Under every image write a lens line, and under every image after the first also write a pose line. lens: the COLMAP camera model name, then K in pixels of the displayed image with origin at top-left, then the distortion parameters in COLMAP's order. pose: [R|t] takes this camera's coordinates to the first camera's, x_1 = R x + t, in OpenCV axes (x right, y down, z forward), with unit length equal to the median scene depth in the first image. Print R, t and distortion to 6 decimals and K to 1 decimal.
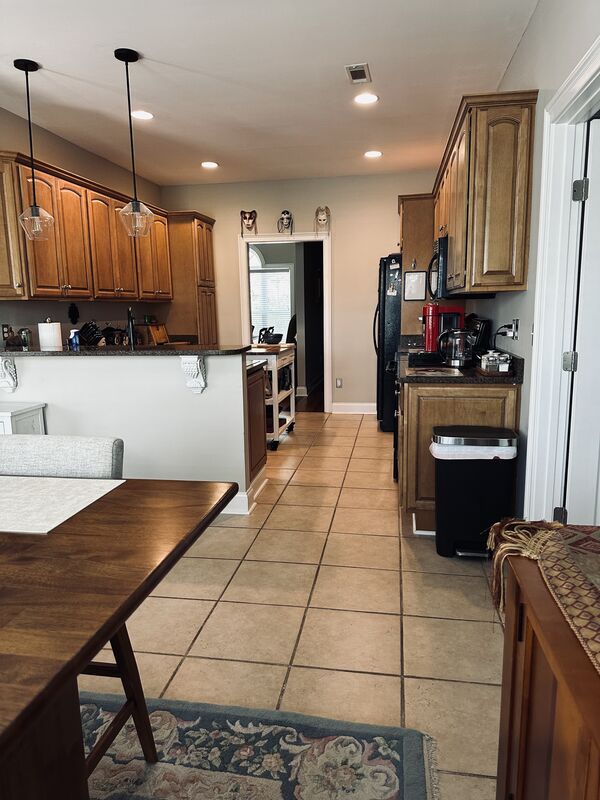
lens RADIAL K [[556.2, 0, 300.6], [0, 556.2, 400.4], [0, 0, 1]] dist [-0.010678, -0.003006]
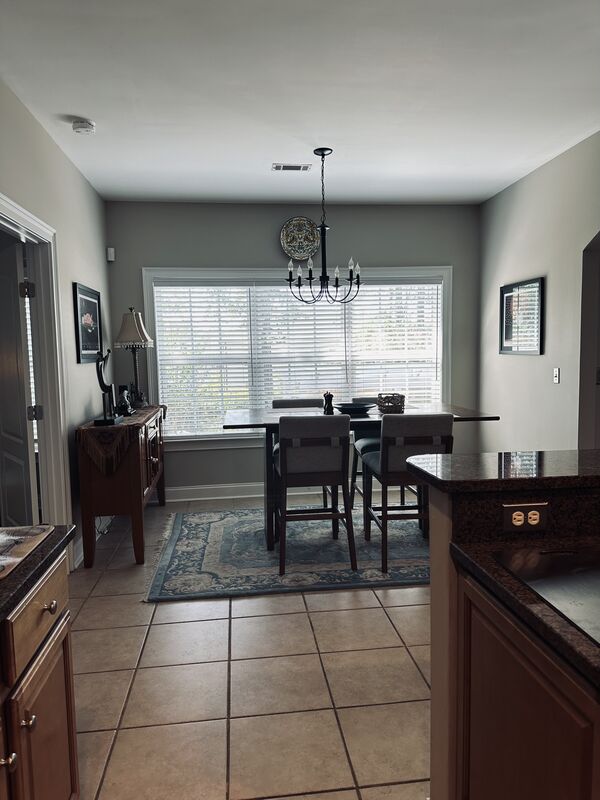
lens RADIAL K [[556.2, 0, 300.3], [0, 556.2, 399.6], [0, 0, 1]] dist [-0.010678, -0.003006]
pose [[-0.959391, 0.044569, -0.278538, 0.217881], [-0.027476, 0.967979, 0.249523, -0.505439], [0.280739, 0.247044, -0.927445, 2.716635]]
